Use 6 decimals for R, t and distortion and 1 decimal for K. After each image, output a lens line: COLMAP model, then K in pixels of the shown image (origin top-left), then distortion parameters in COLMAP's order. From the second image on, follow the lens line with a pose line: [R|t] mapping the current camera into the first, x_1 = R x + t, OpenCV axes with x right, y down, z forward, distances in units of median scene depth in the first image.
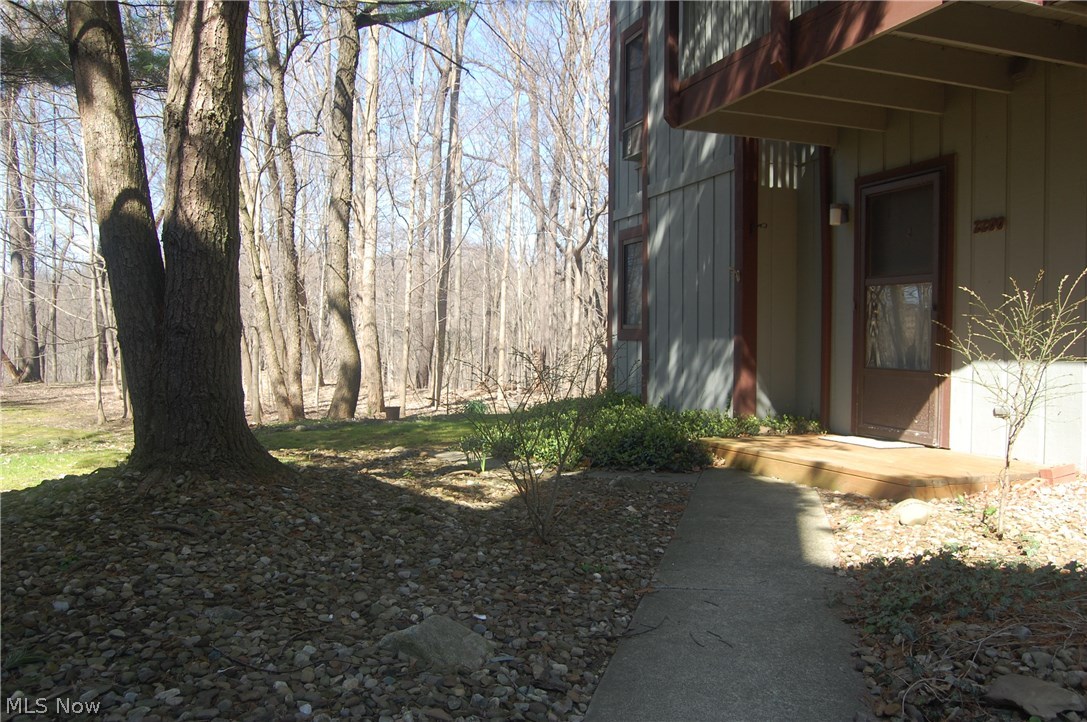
lens RADIAL K [[848.0, 0, 541.8], [0, 848.0, 366.4], [0, 0, 1]] dist [-0.096440, 0.038842]
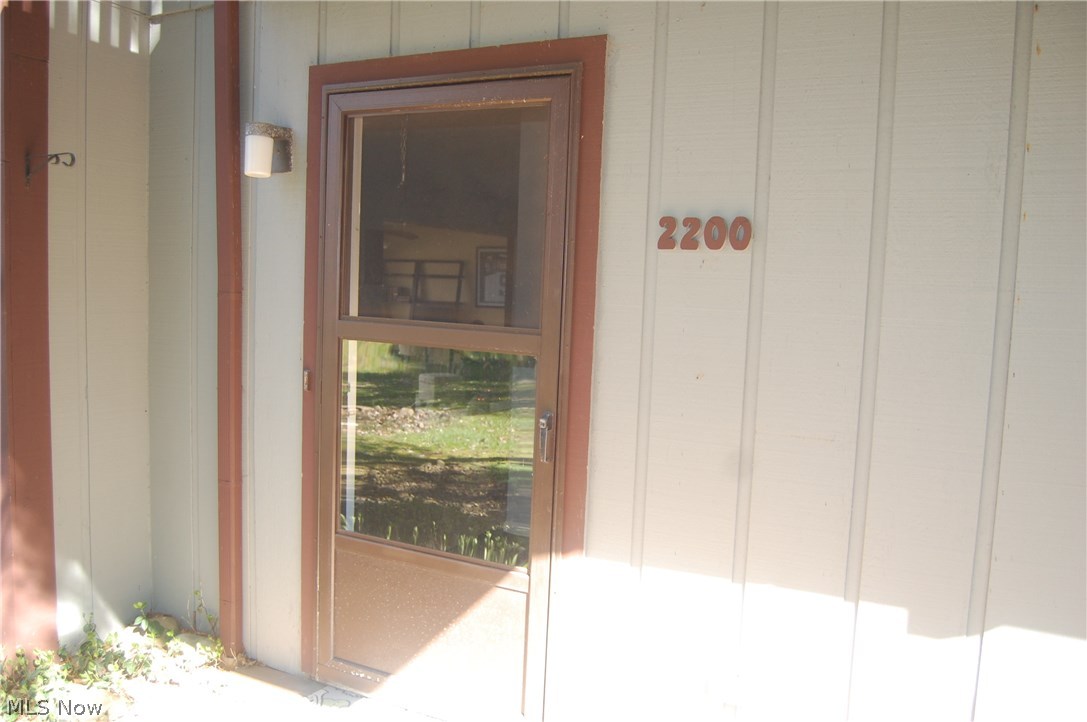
lens RADIAL K [[881.7, 0, 540.6], [0, 881.7, 365.3], [0, 0, 1]] dist [-0.094614, 0.041451]
pose [[0.706726, -0.059125, 0.705013, 0.145666], [-0.005032, 0.996057, 0.088577, -0.116505], [-0.707470, -0.066147, 0.703641, 0.602935]]
